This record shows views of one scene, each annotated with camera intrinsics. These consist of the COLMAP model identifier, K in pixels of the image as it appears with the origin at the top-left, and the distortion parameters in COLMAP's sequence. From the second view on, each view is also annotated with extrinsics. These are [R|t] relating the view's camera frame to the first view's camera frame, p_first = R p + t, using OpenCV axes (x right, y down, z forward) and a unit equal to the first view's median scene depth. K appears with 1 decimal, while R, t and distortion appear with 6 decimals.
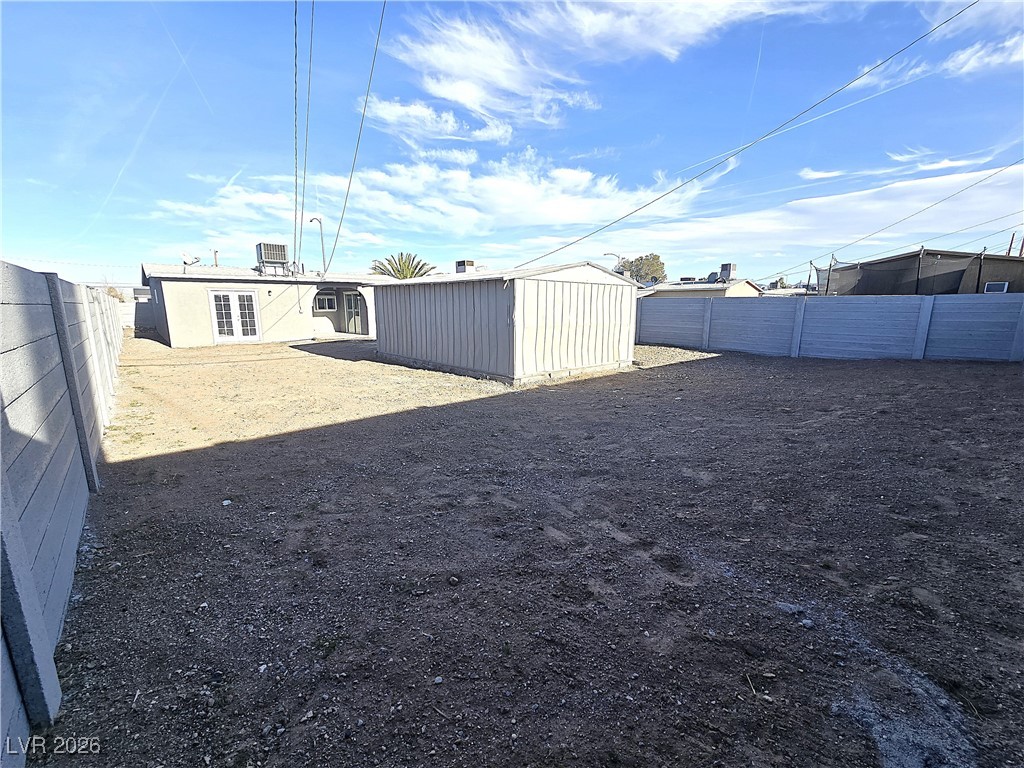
lens RADIAL K [[418.2, 0, 521.1], [0, 418.2, 386.7], [0, 0, 1]] dist [-0.000662, 0.000815]
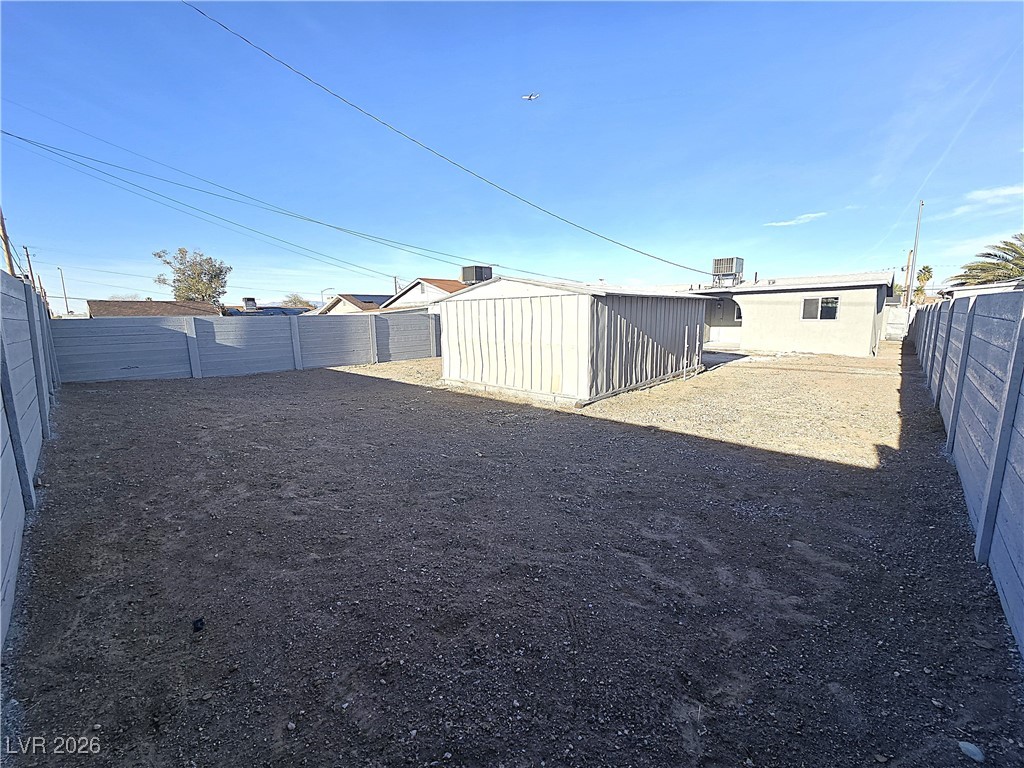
lens RADIAL K [[418.2, 0, 521.1], [0, 418.2, 386.7], [0, 0, 1]] dist [-0.000662, 0.000815]
pose [[0.081255, 0.163350, -0.983216, 0.649783], [-0.171706, 0.974024, 0.147632, -0.117212], [0.981792, 0.156828, 0.107192, 0.568914]]
